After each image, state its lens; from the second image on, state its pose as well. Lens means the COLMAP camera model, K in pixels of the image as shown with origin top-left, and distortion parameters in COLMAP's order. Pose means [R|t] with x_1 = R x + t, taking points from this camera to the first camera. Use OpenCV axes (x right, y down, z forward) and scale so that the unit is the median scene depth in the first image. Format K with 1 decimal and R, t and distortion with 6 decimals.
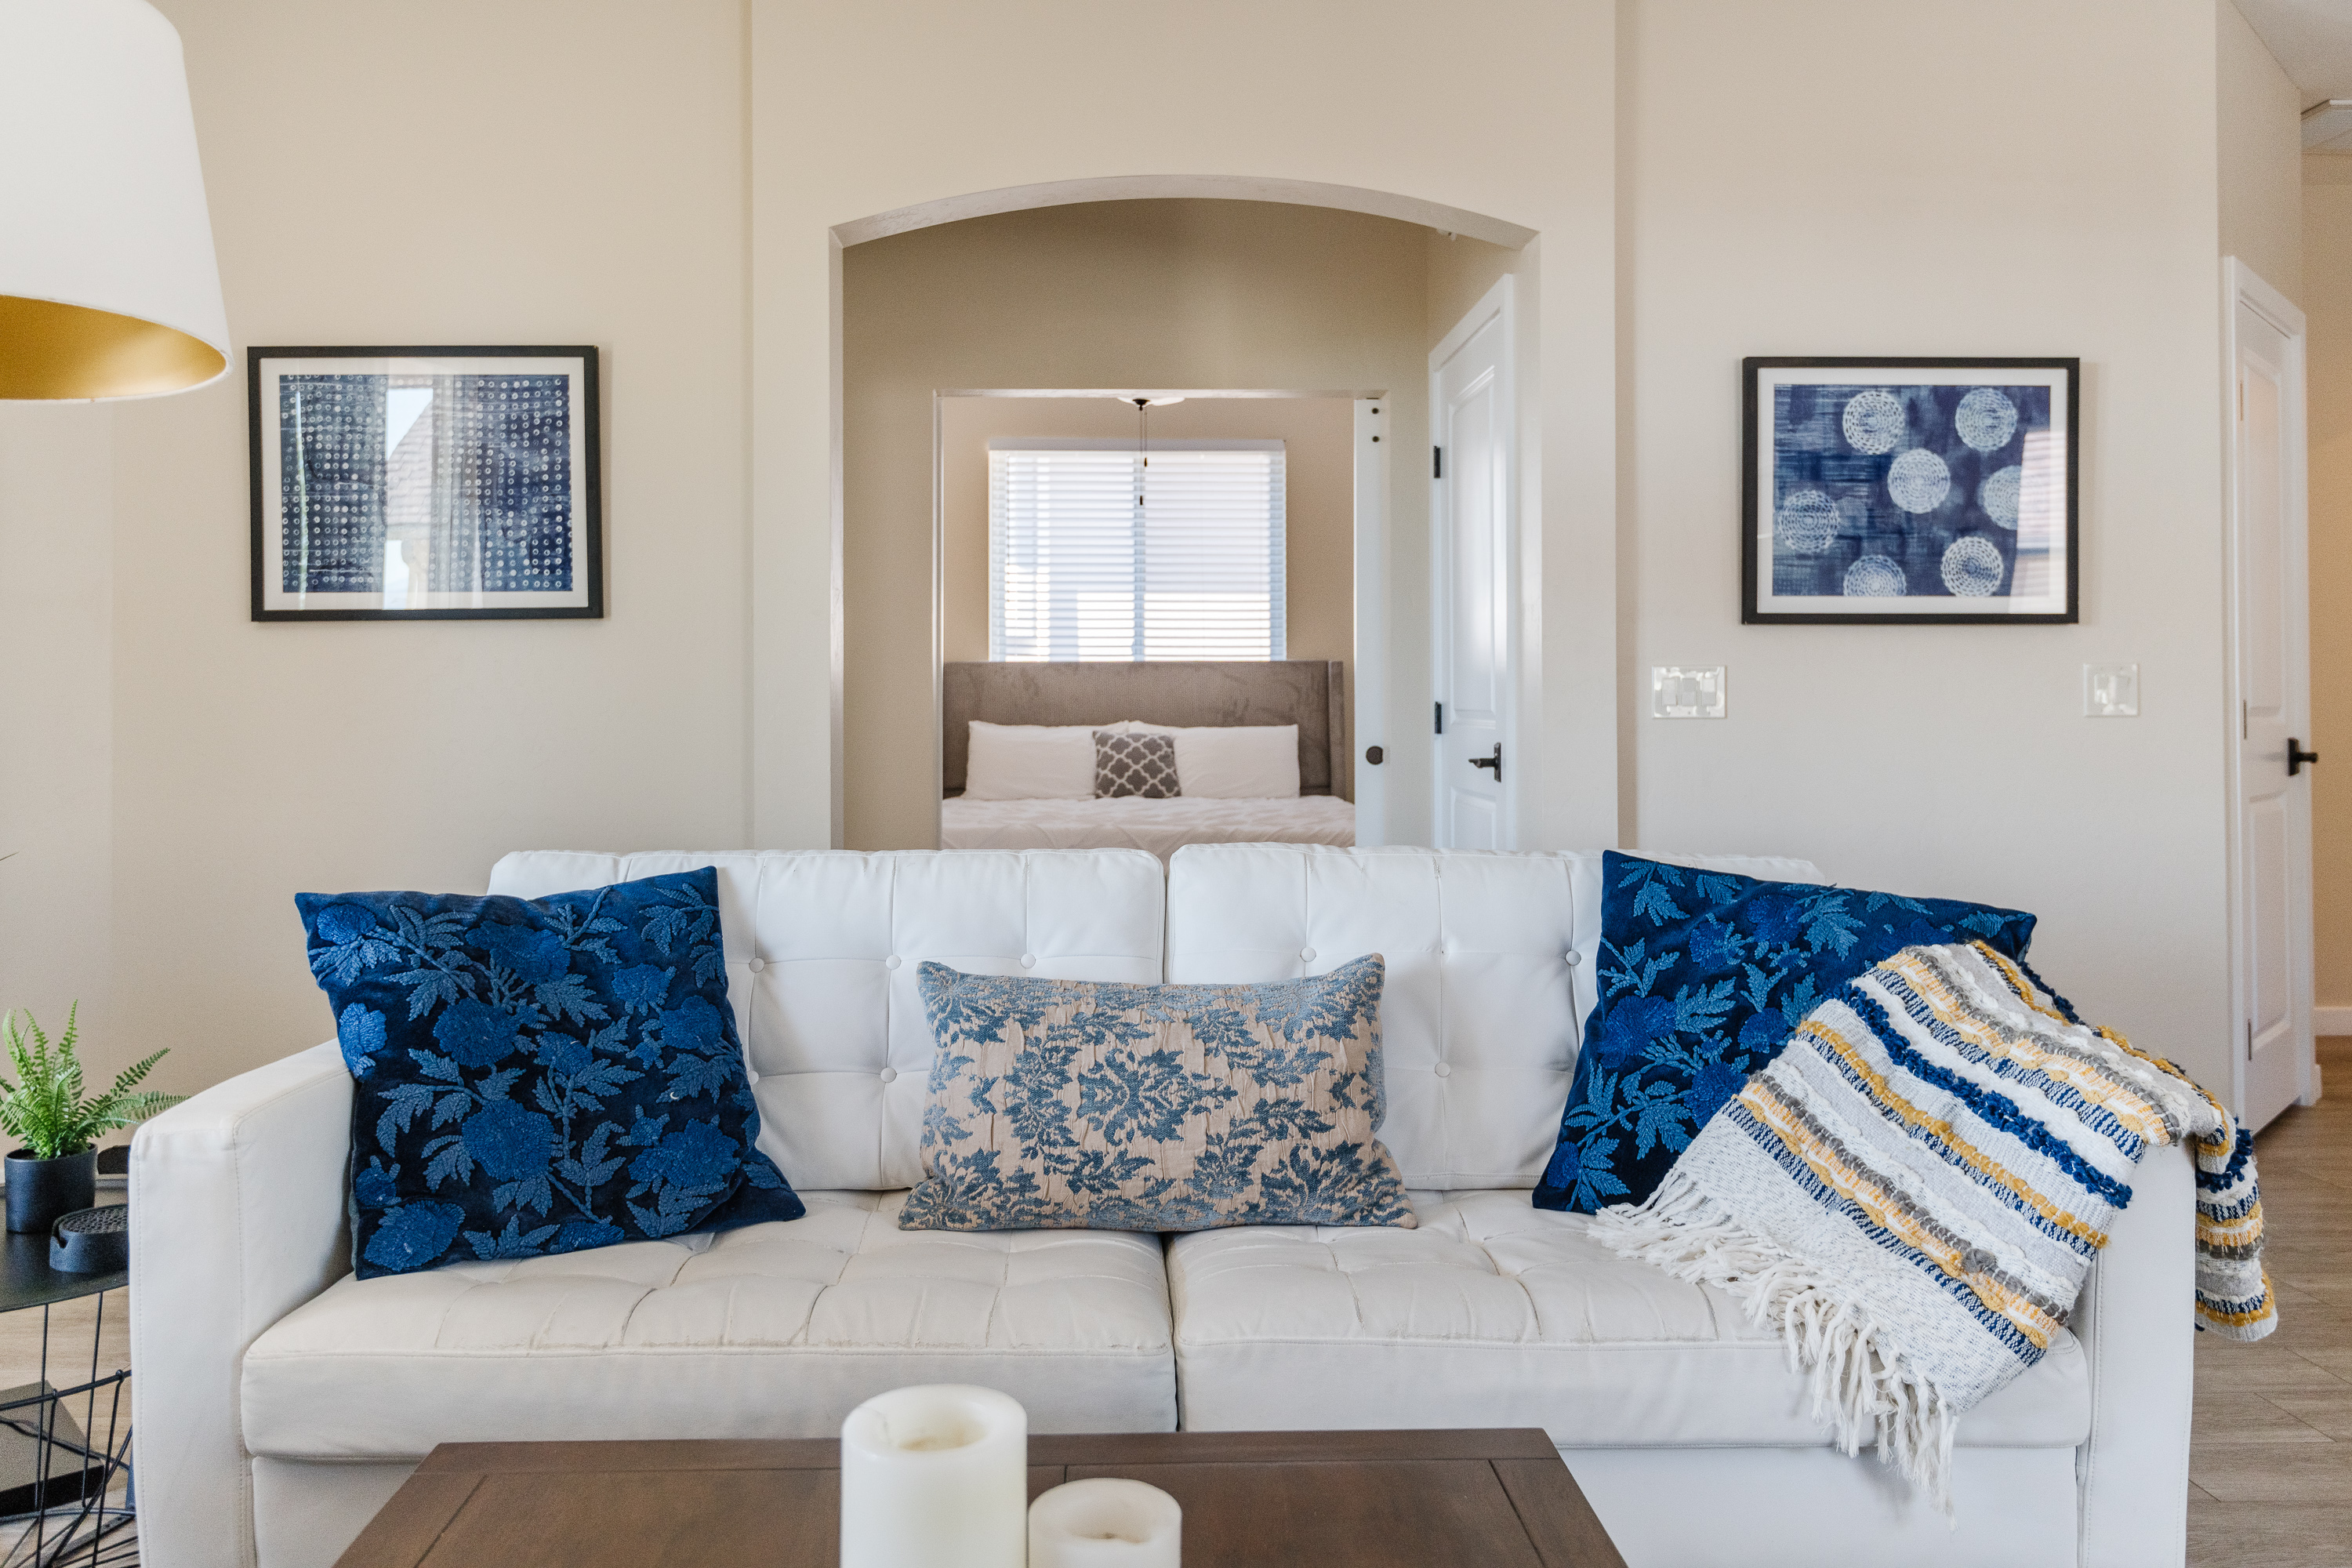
lens RADIAL K [[1696.8, 0, 1147.8], [0, 1696.8, 683.7], [0, 0, 1]] dist [0.019196, -0.002826]
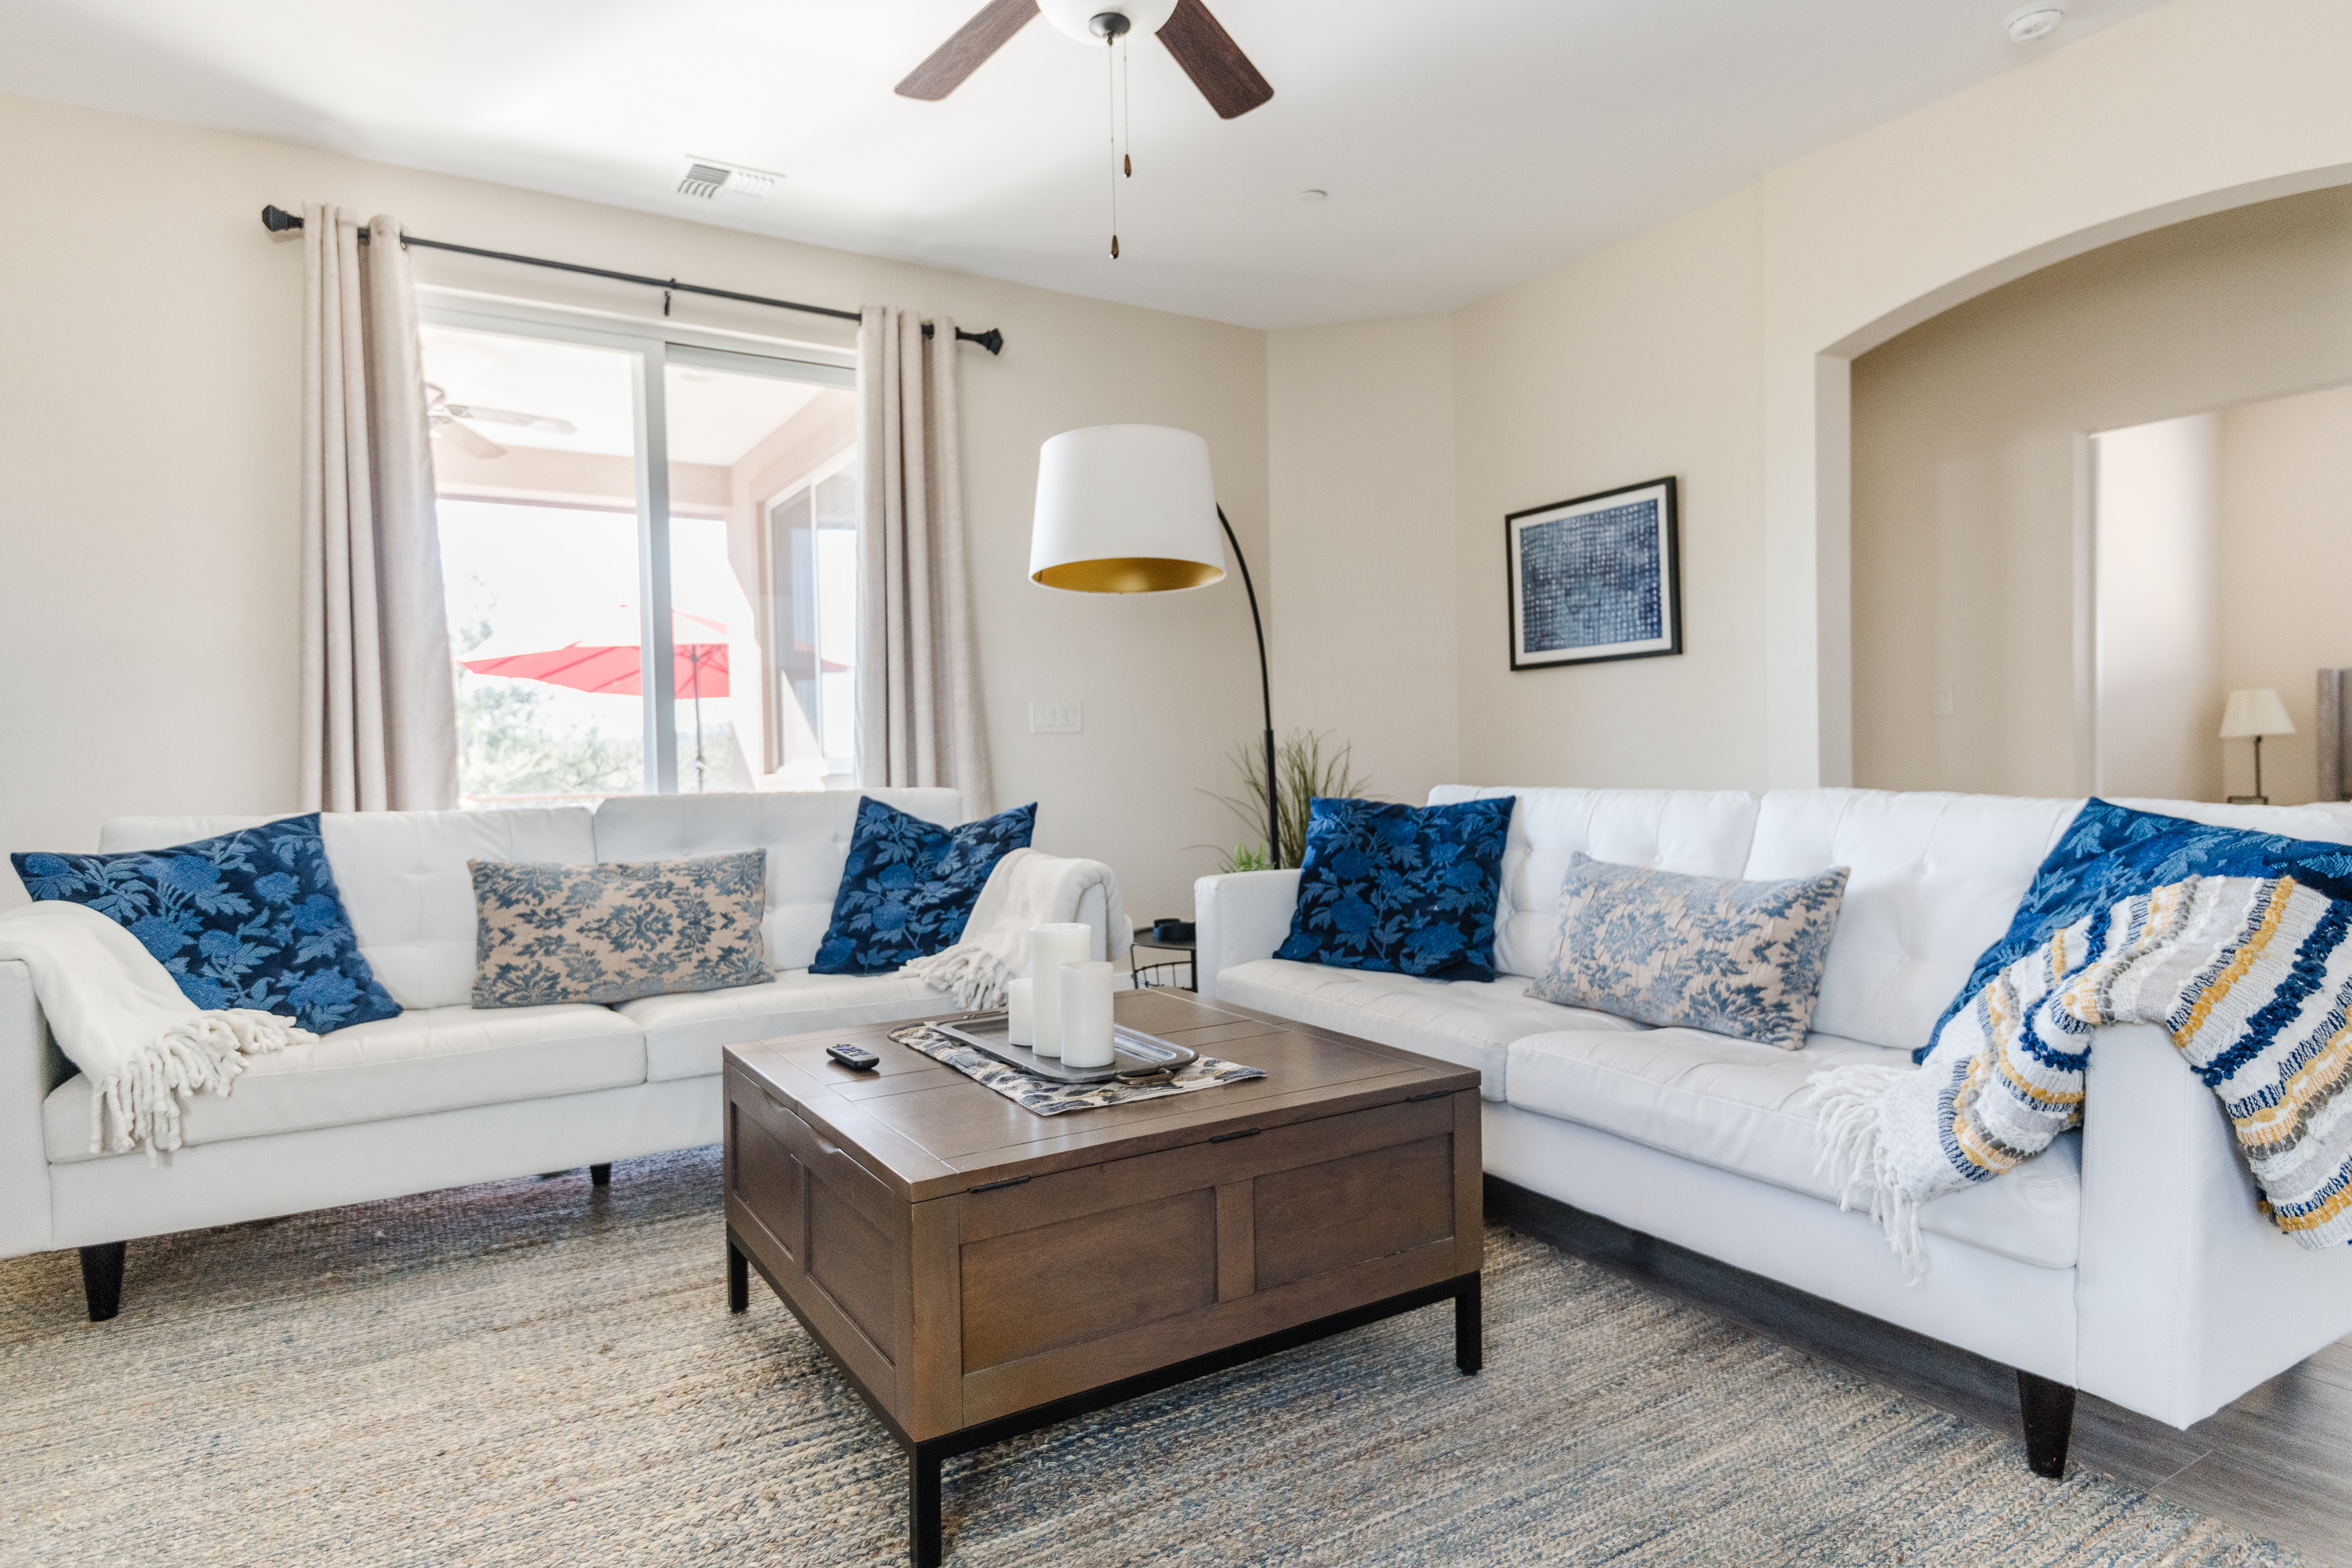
lens RADIAL K [[1328.3, 0, 1168.2], [0, 1328.3, 778.9], [0, 0, 1]] dist [0.051730, -0.038422]
pose [[0.495147, 0.007871, -0.868774, 0.479387], [0.027875, 0.999300, 0.024940, 0.029265], [0.868362, -0.036566, 0.494581, 0.005393]]
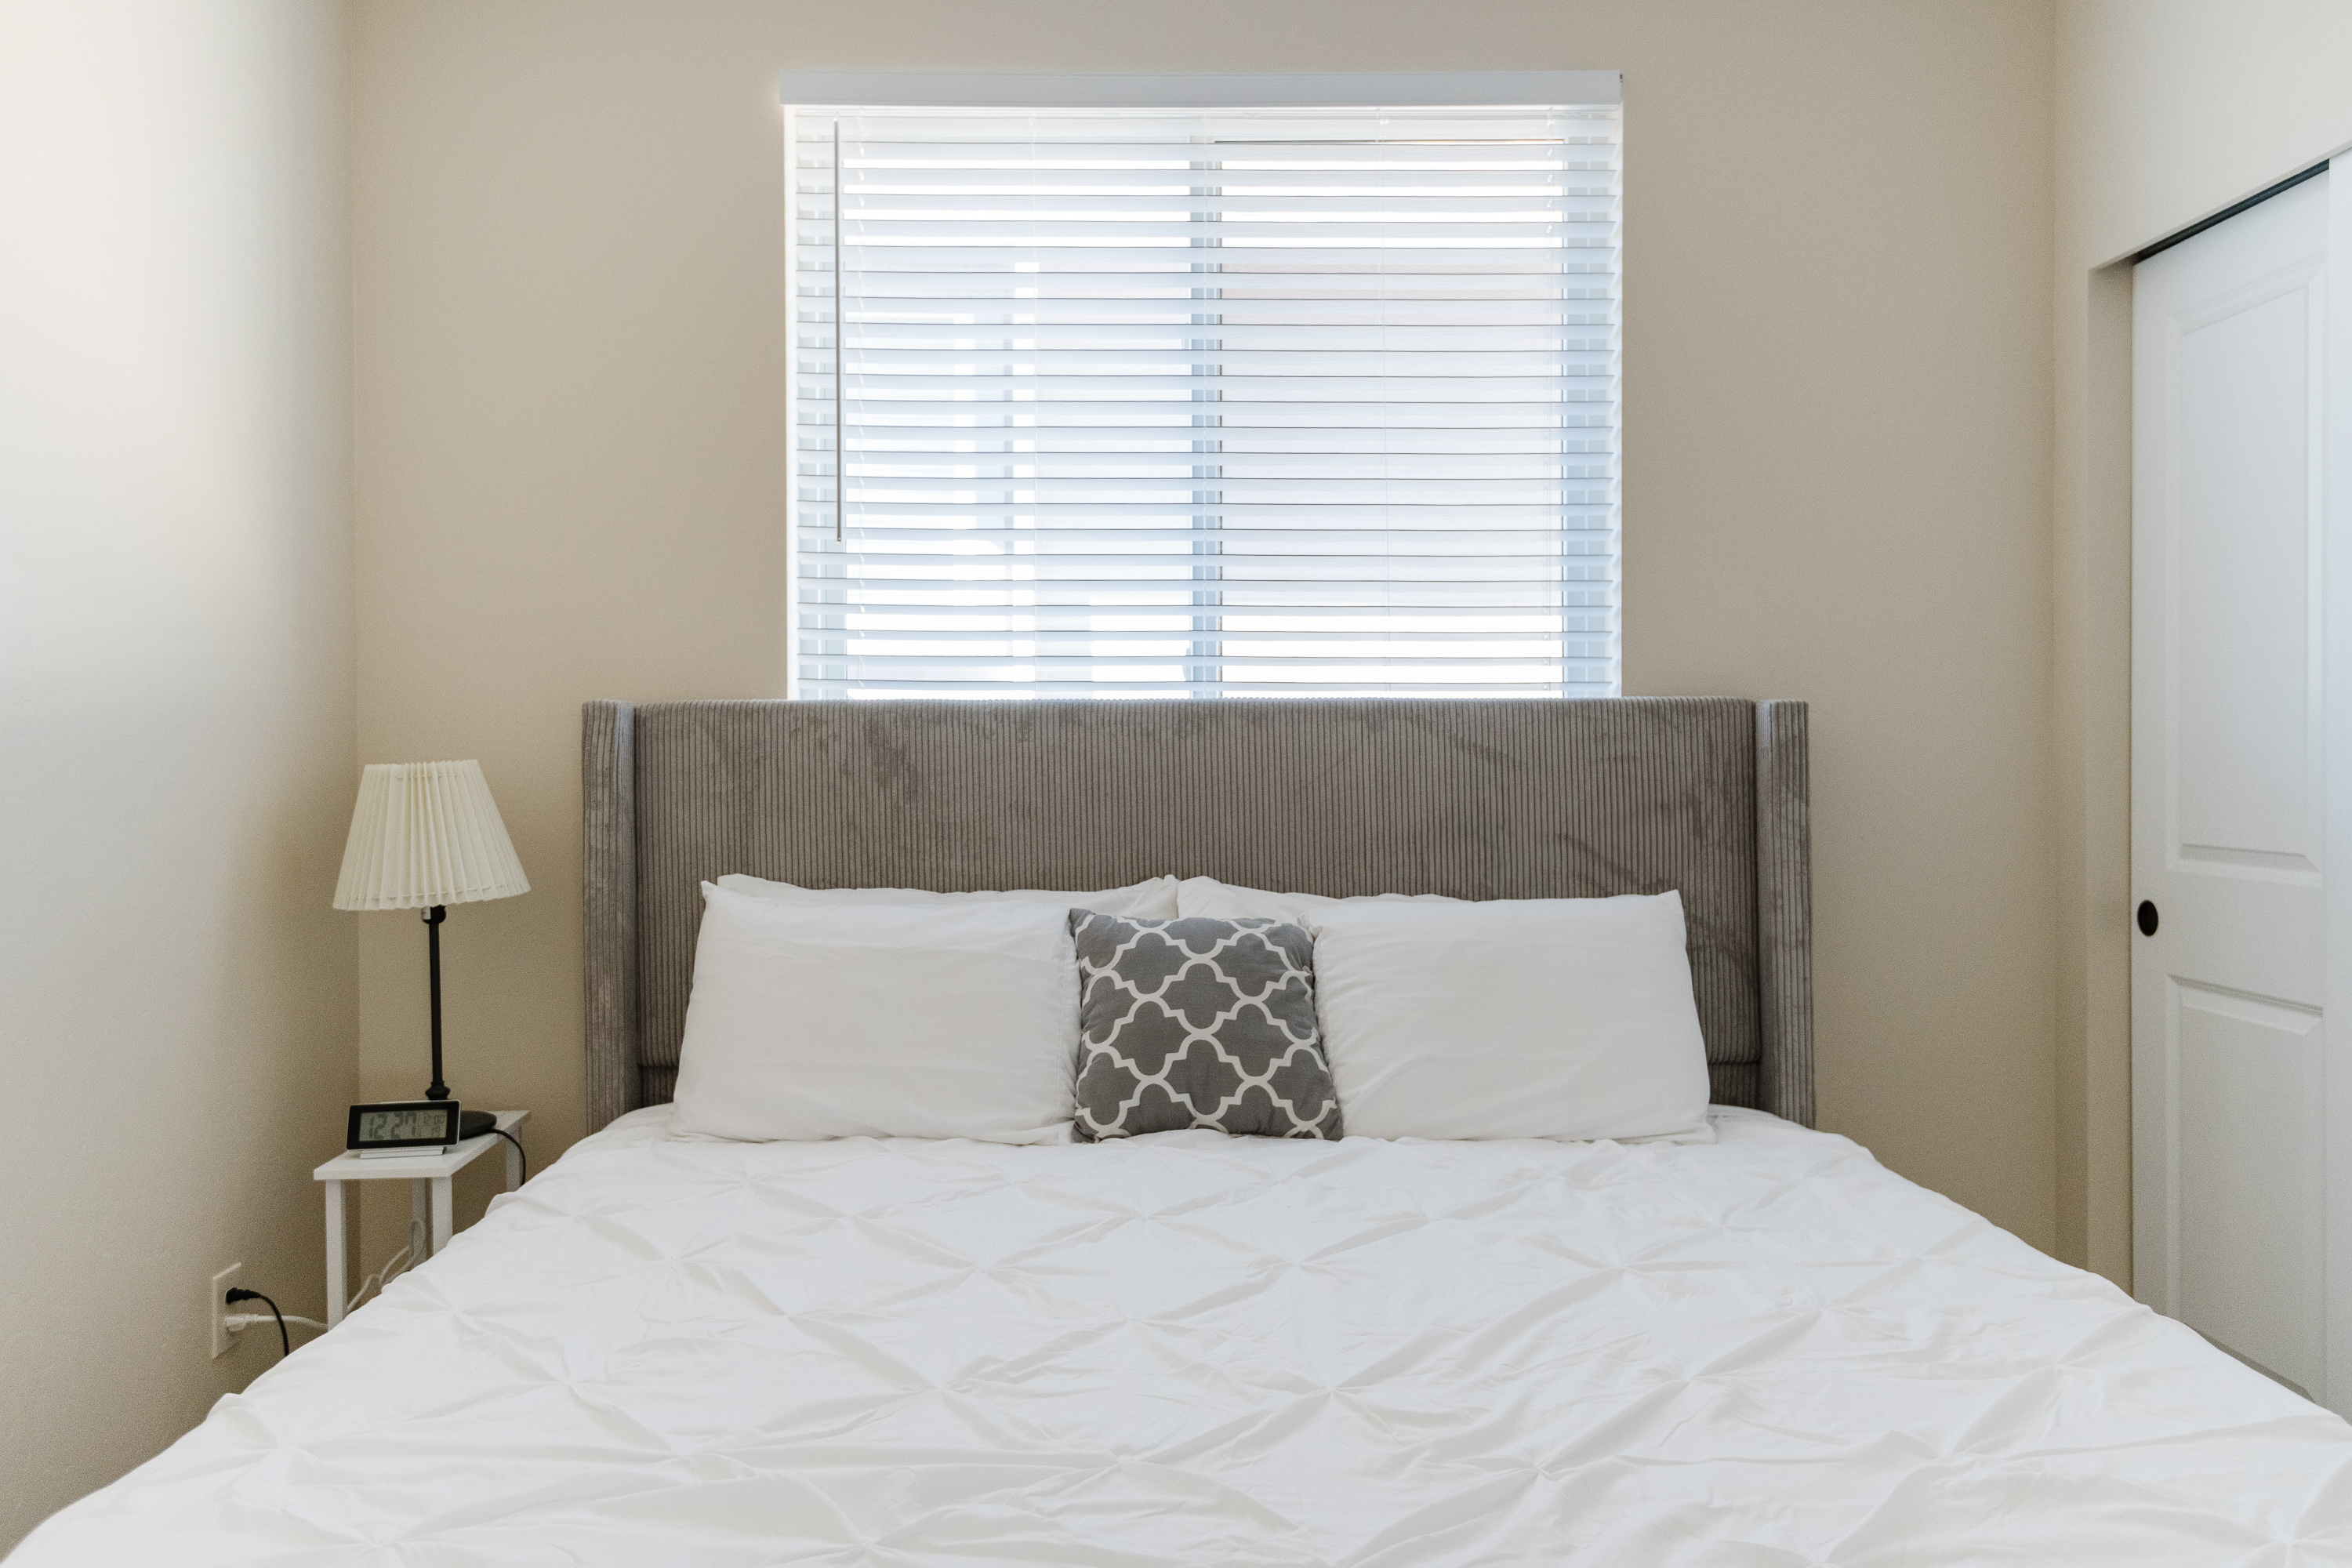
lens RADIAL K [[1734.6, 0, 1205.5], [0, 1734.6, 752.9], [0, 0, 1]] dist [0.036218, -0.036228]
pose [[0.999984, -0.000762, -0.005549, -0.008061], [0.000870, 0.999810, 0.019480, -0.019902], [0.005533, -0.019485, 0.999795, 1.353356]]
